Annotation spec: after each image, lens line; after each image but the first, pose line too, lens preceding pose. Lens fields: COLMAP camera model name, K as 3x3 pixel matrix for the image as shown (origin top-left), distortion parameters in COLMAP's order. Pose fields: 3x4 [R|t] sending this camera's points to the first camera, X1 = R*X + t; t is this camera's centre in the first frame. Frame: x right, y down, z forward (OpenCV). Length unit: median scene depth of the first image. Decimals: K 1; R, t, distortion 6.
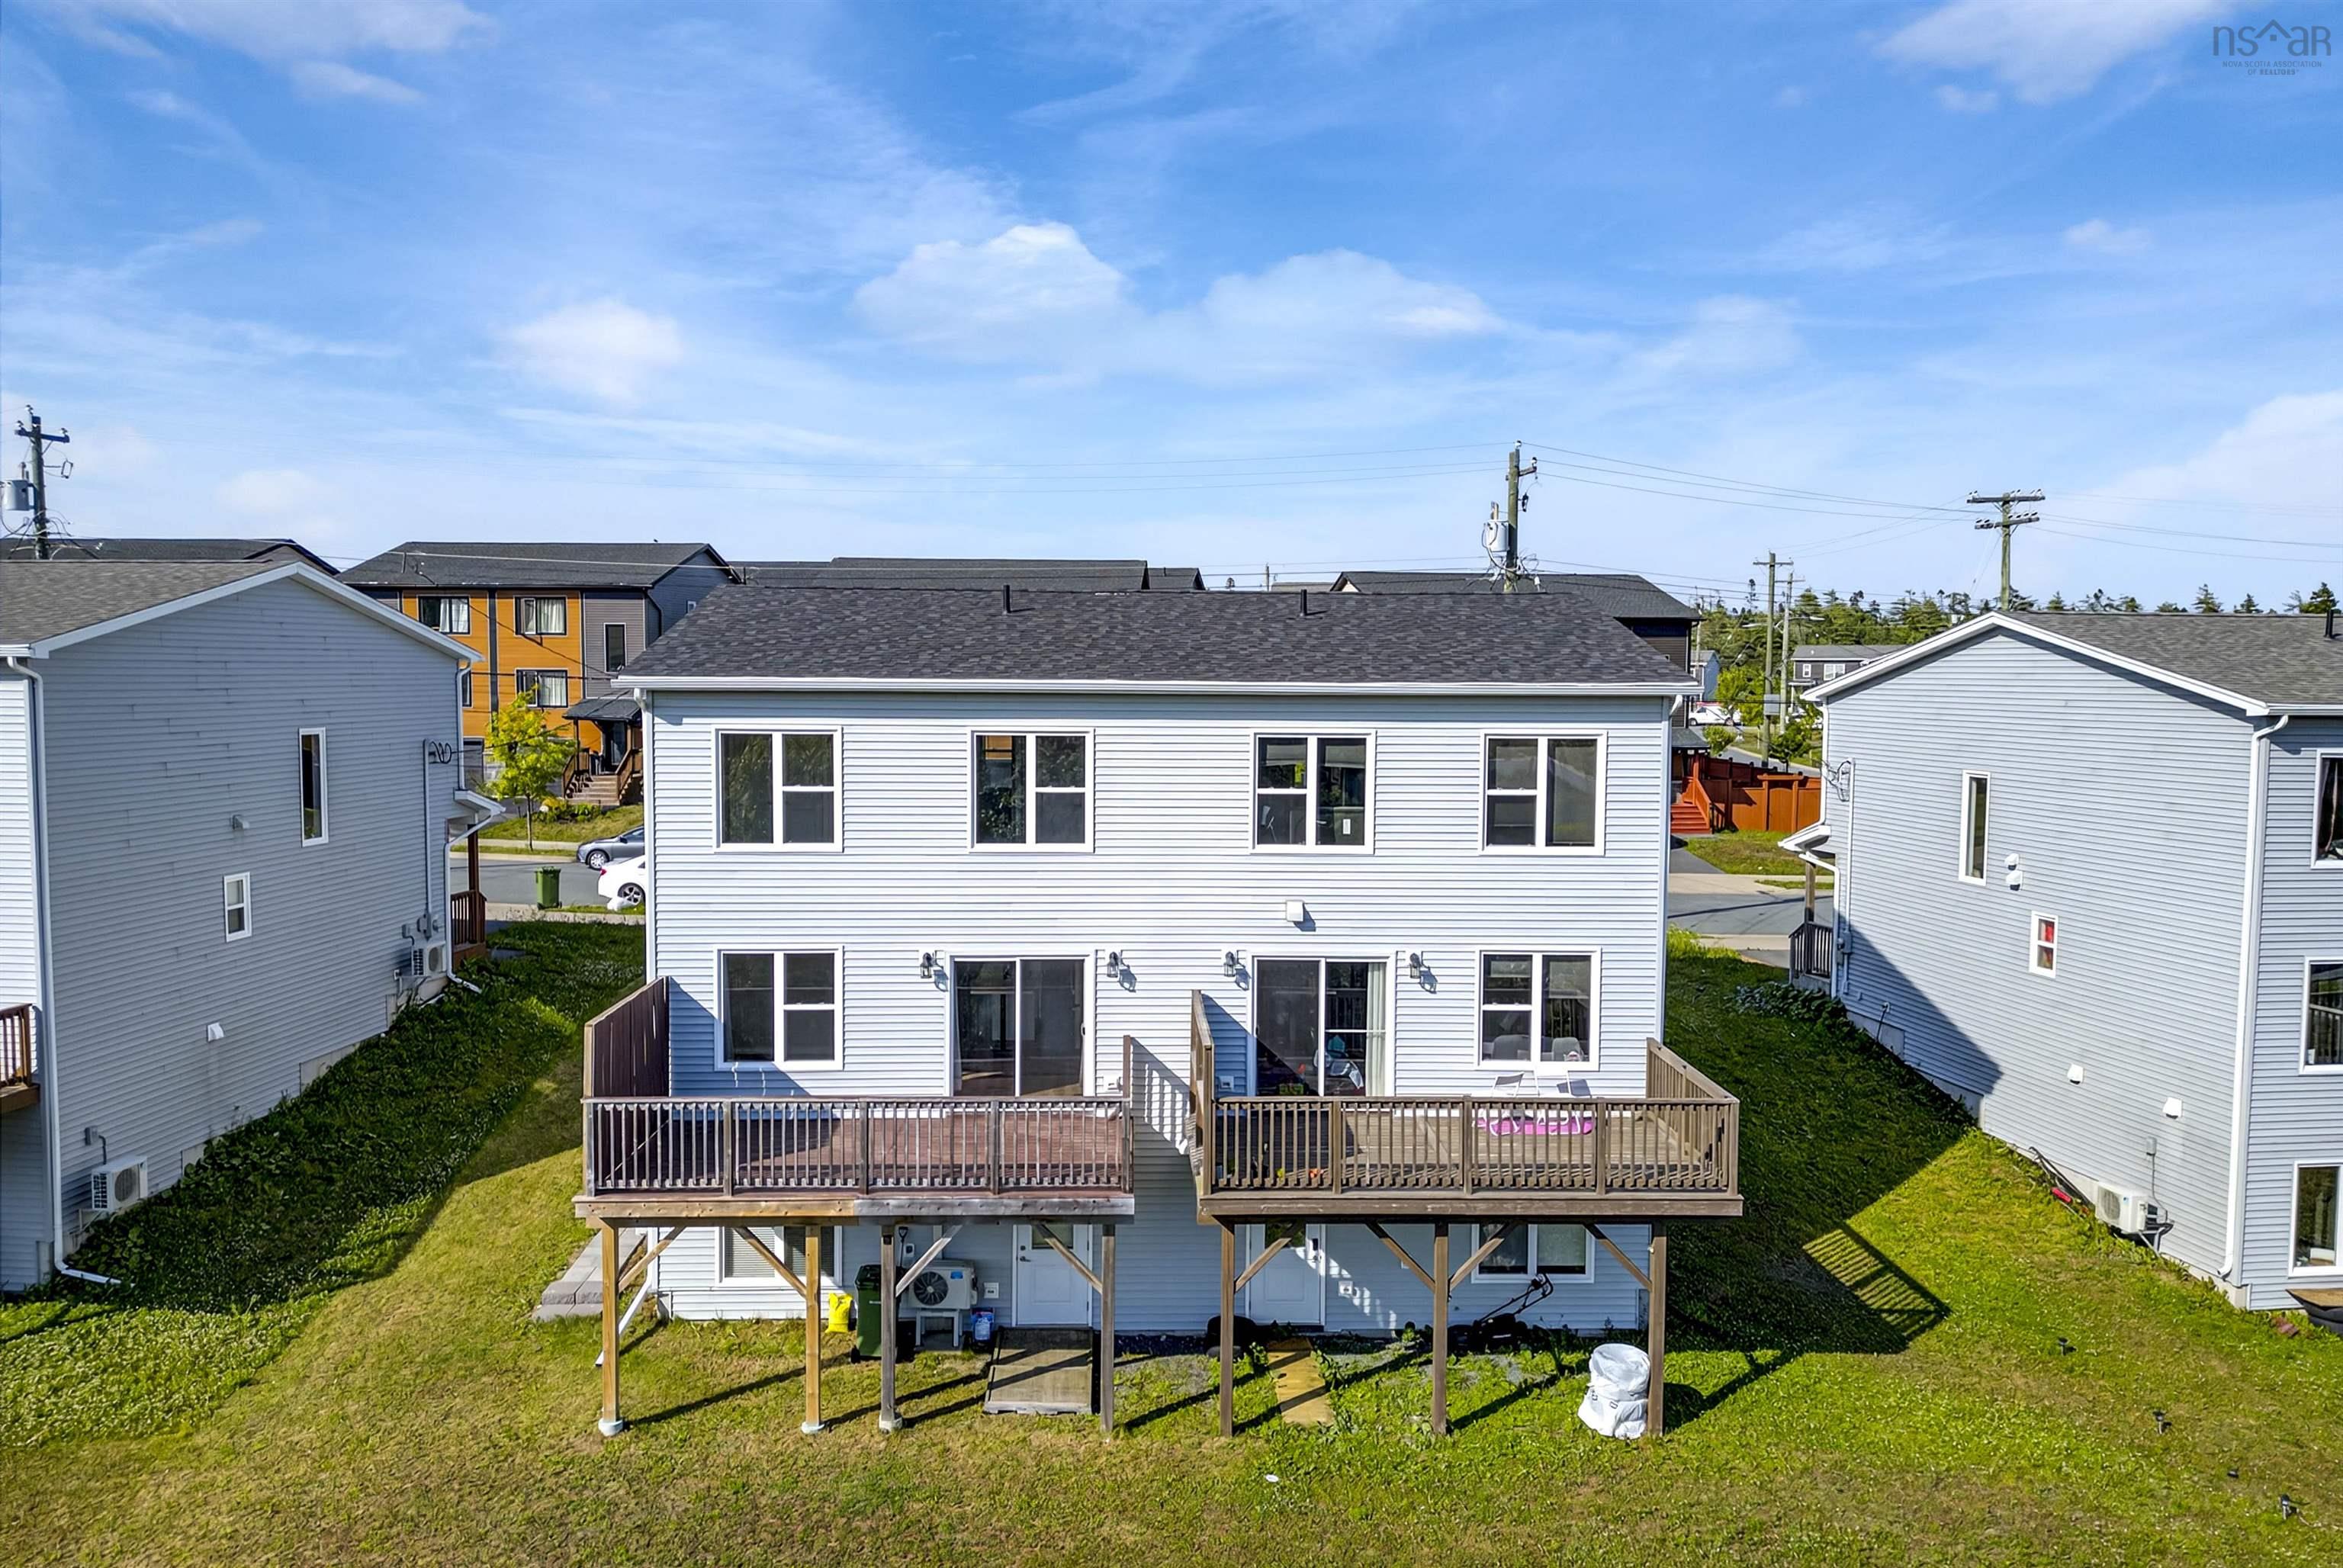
lens RADIAL K [[1664.9, 0, 1171.5], [0, 1664.9, 784.0], [0, 0, 1]] dist [0.081583, -0.076622]
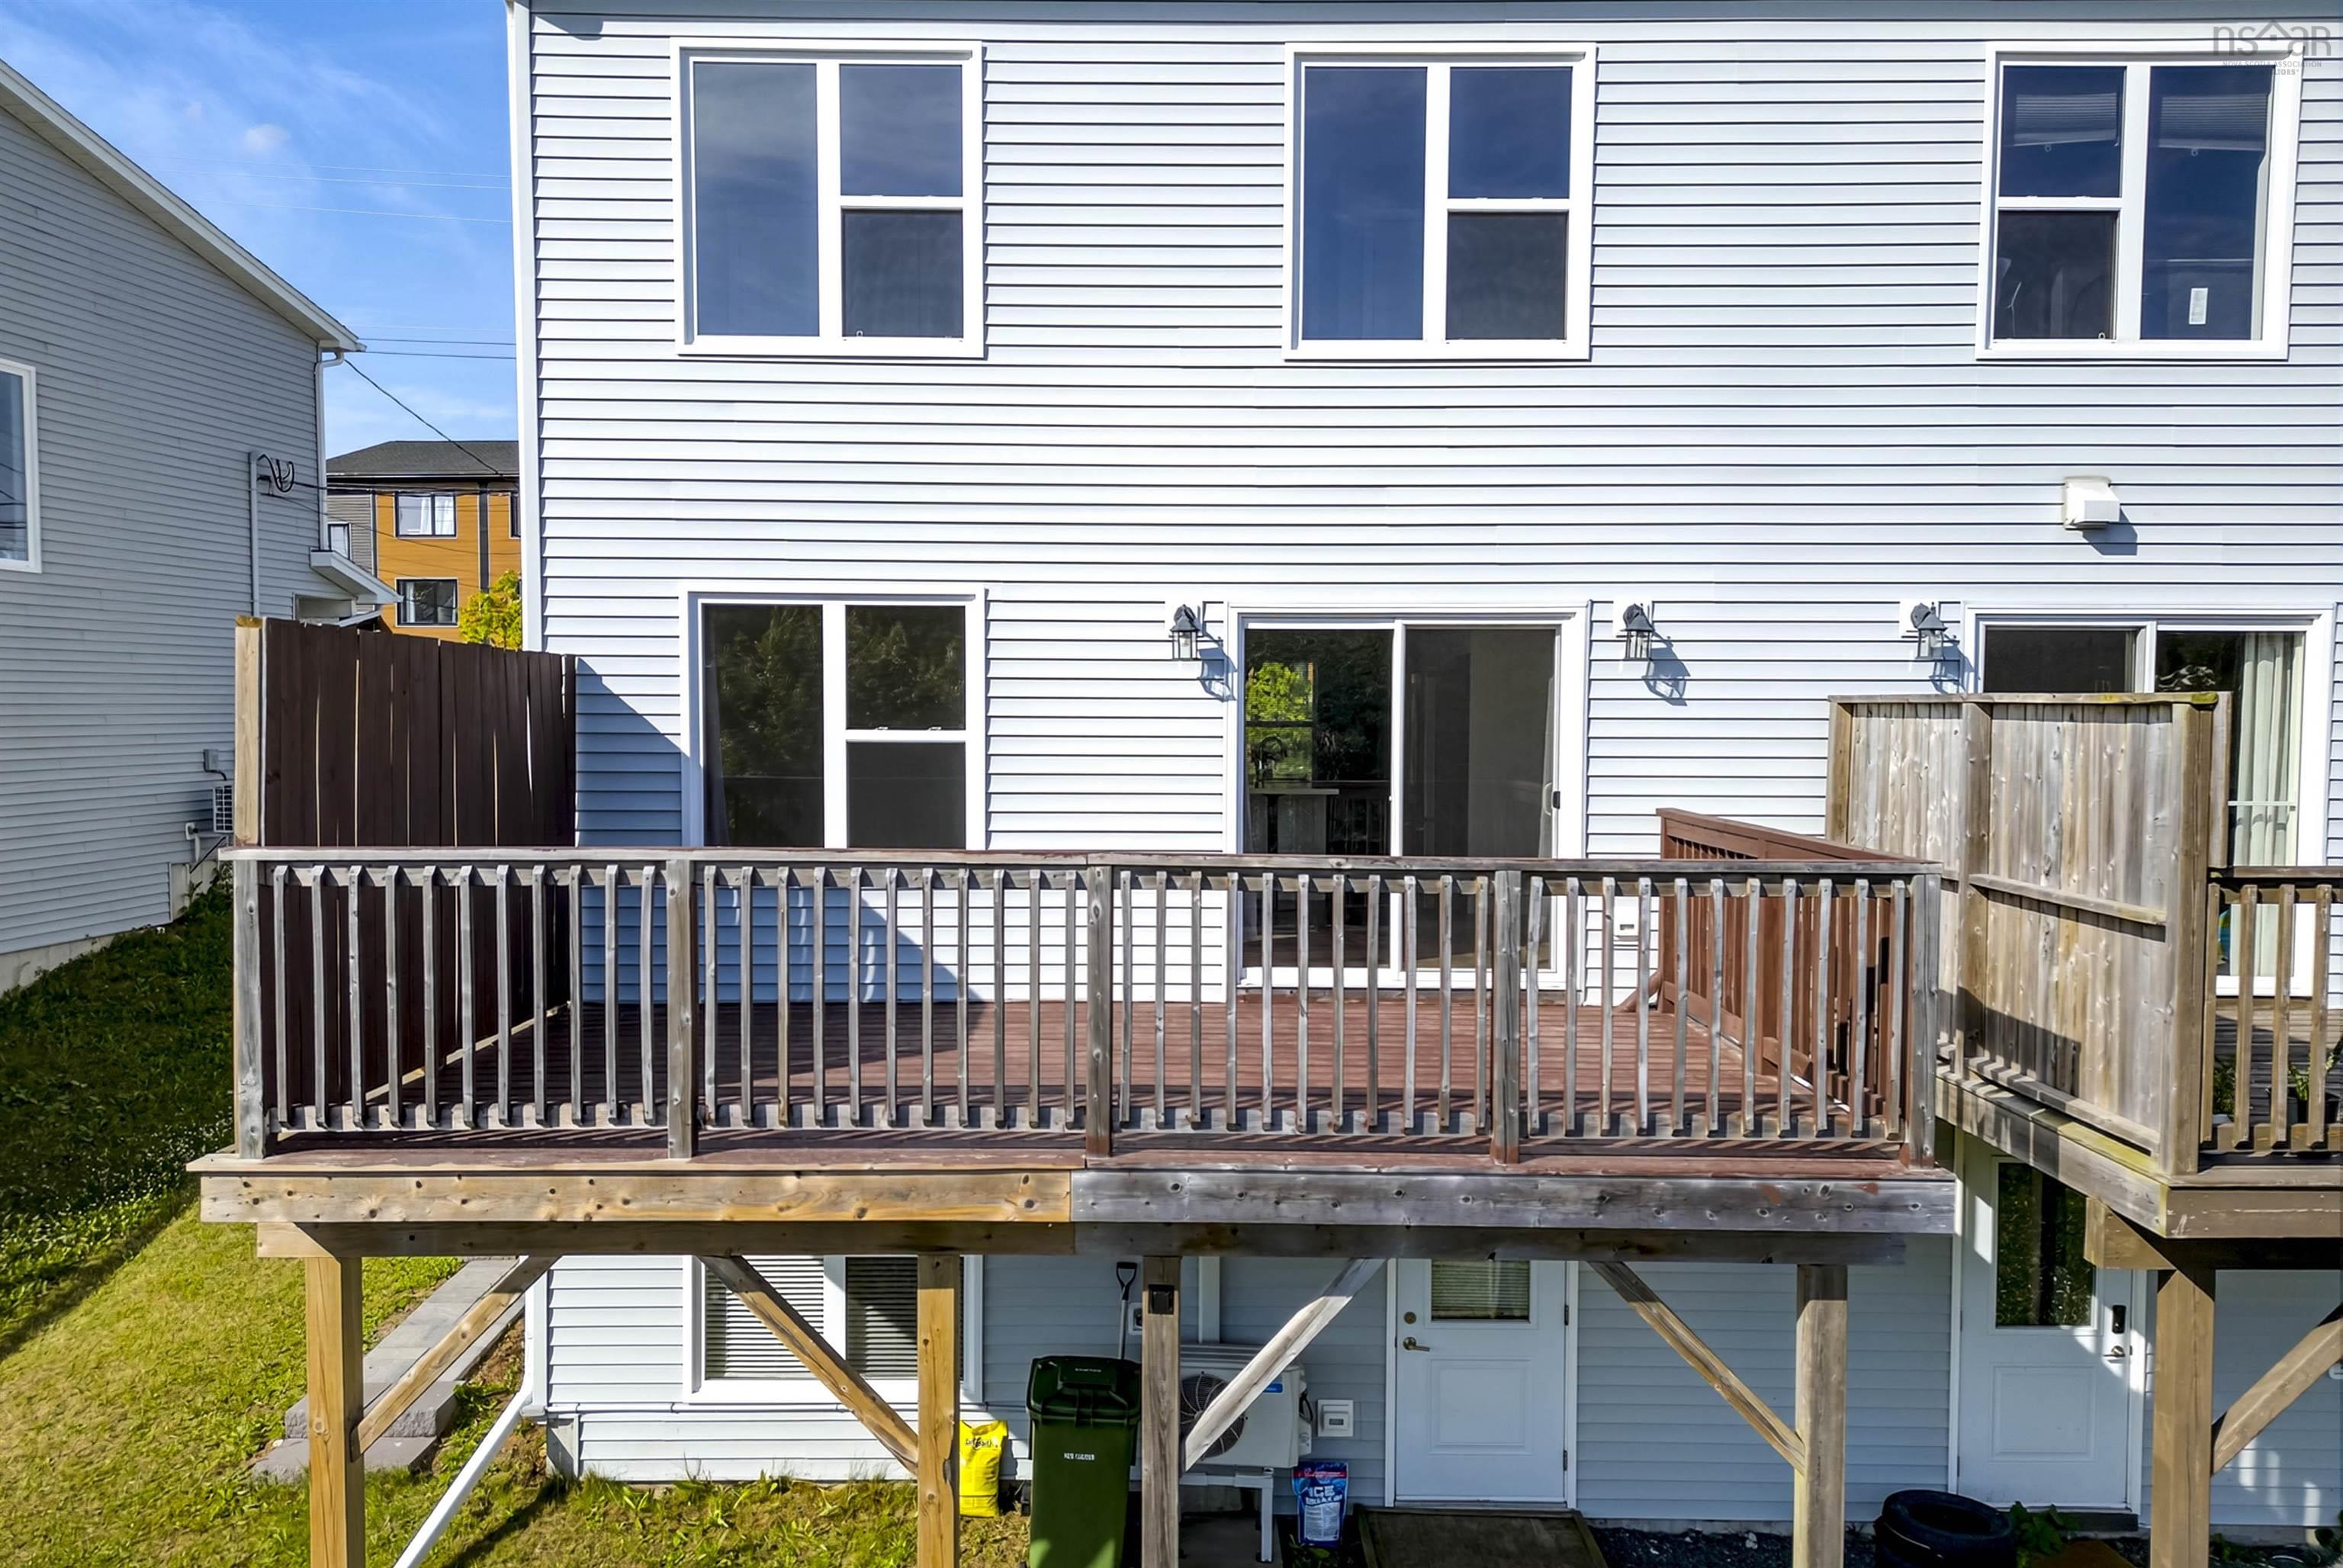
lens RADIAL K [[1664.9, 0, 1171.5], [0, 1664.9, 784.0], [0, 0, 1]] dist [0.081583, -0.076622]
pose [[0.999597, -0.001477, -0.028331, -0.138557], [0.000815, 0.999726, -0.023374, 0.156139], [0.028358, 0.023342, 0.999325, 0.585574]]
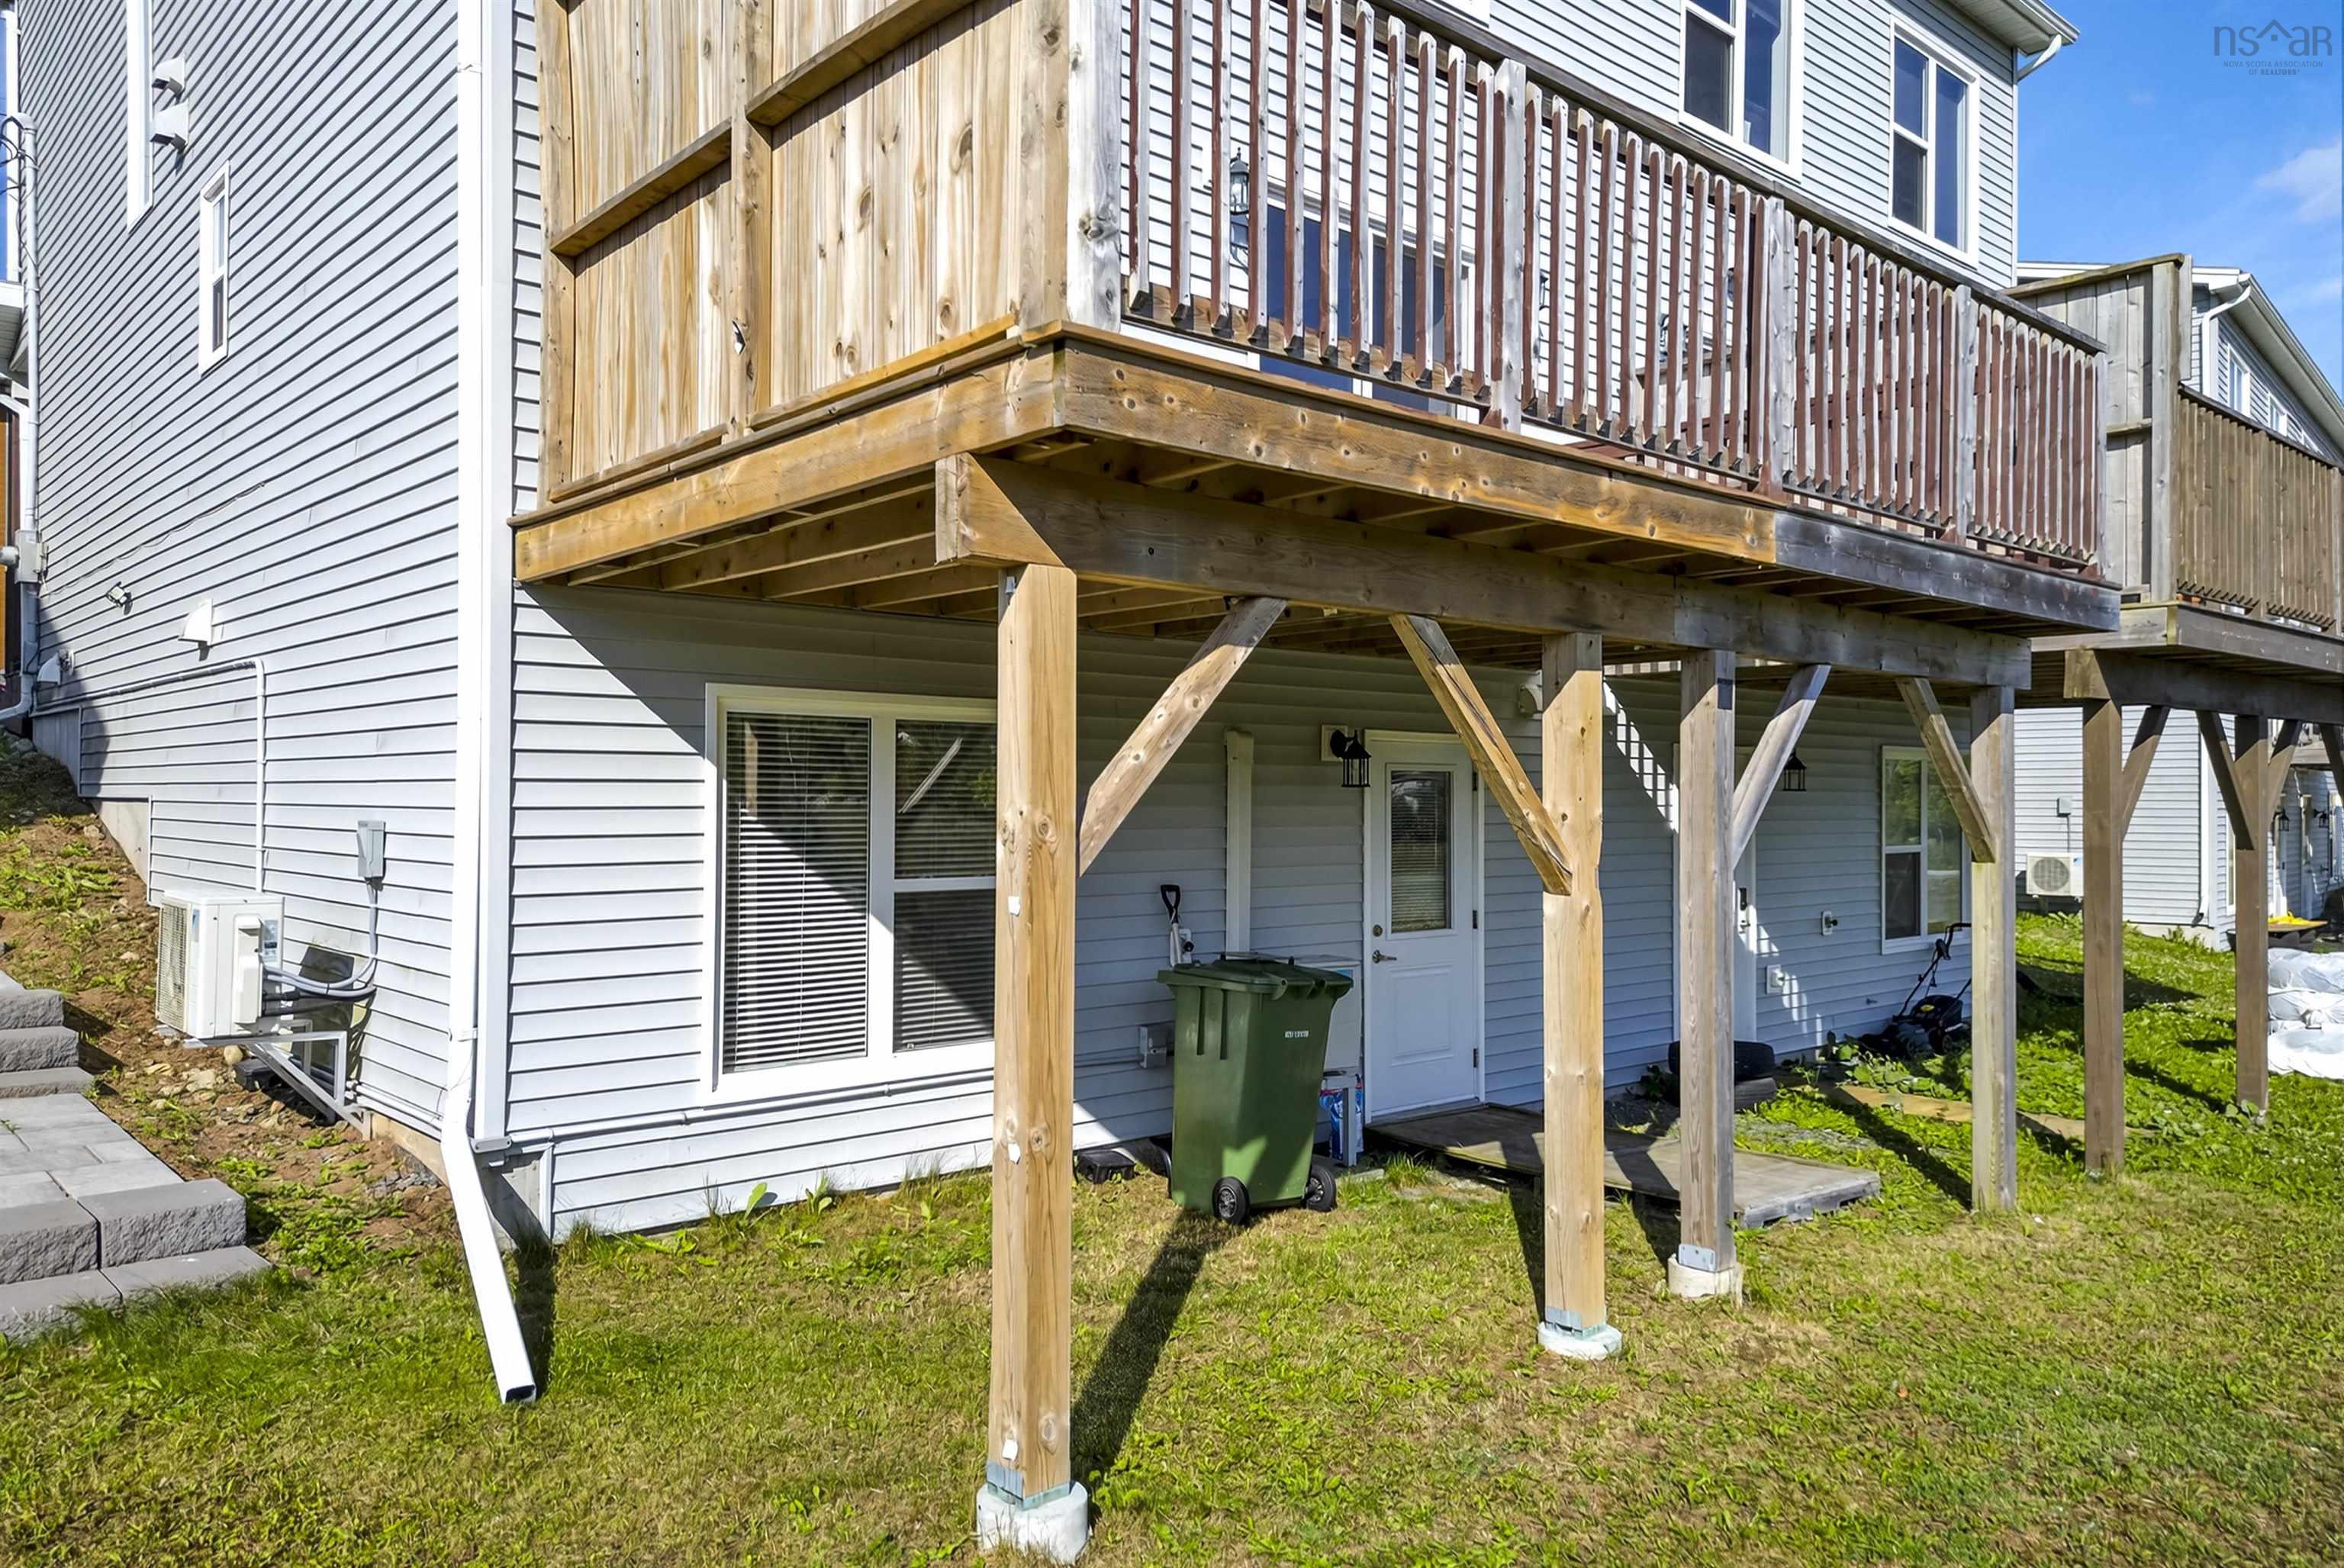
lens RADIAL K [[1665.6, 0, 1172.0], [0, 1665.6, 784.0], [0, 0, 1]] dist [0.081583, -0.076622]
pose [[0.763287, 0.001134, 0.646058, -0.405139], [0.049179, 0.996995, -0.059853, 0.267480], [-0.644185, 0.077458, 0.760938, 0.725364]]
